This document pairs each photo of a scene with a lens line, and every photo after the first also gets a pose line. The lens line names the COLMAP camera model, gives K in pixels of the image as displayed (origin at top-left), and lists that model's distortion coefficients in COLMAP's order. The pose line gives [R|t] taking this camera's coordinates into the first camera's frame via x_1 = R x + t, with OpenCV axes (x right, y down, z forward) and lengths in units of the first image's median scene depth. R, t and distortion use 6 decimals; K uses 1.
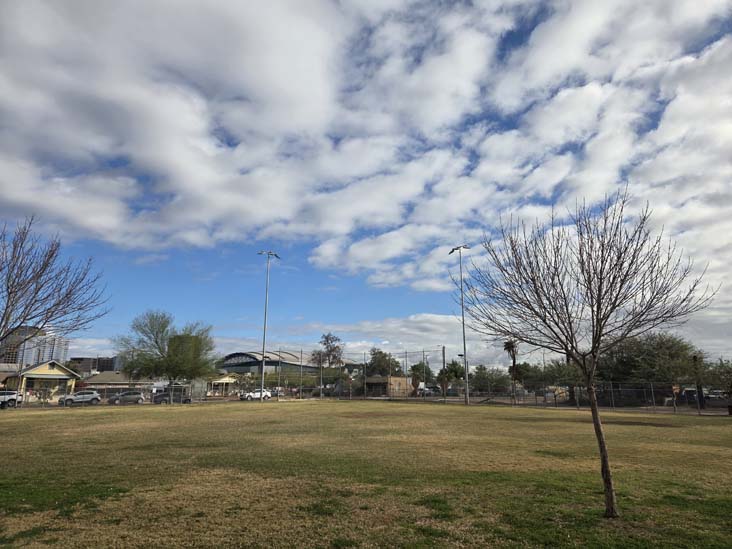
lens RADIAL K [[485.2, 0, 366.0], [0, 485.2, 274.5], [0, 0, 1]] dist [0.023346, -0.005662]
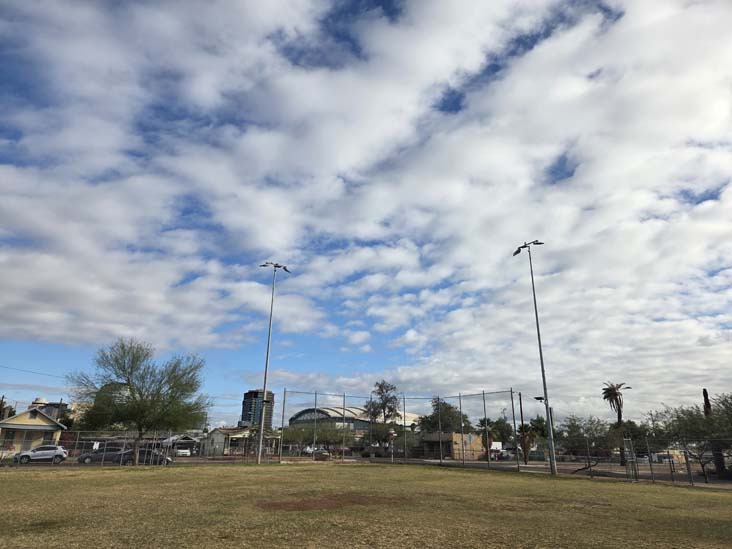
lens RADIAL K [[485.2, 0, 366.0], [0, 485.2, 274.5], [0, 0, 1]] dist [0.023346, -0.005662]
pose [[0.987160, -0.039082, -0.154880, 0.039734], [0.021430, 0.993245, -0.114042, 0.037813], [0.158291, 0.109259, 0.981329, 0.159178]]
